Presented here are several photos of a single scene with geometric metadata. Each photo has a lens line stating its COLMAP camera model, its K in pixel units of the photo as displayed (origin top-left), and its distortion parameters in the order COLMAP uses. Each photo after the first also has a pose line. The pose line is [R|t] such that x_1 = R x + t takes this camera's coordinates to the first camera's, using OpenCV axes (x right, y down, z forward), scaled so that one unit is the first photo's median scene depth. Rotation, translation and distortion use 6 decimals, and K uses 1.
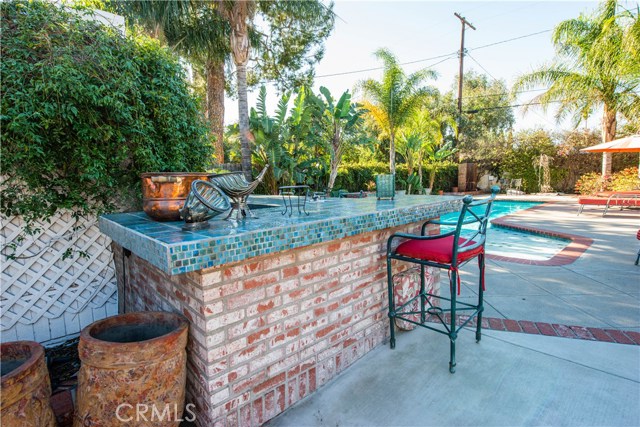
lens RADIAL K [[327.5, 0, 324.8], [0, 327.5, 219.8], [0, 0, 1]] dist [-0.005119, -0.001911]
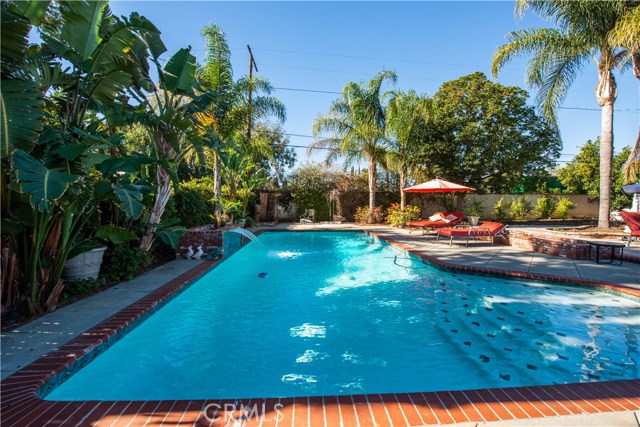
lens RADIAL K [[260.9, 0, 319.6], [0, 260.9, 215.4], [0, 0, 1]] dist [-0.018959, -0.000382]
pose [[0.638058, -0.007122, 0.769956, -0.095750], [0.082328, 0.994856, -0.059022, -0.054430], [-0.765575, 0.101048, 0.635362, 0.452722]]
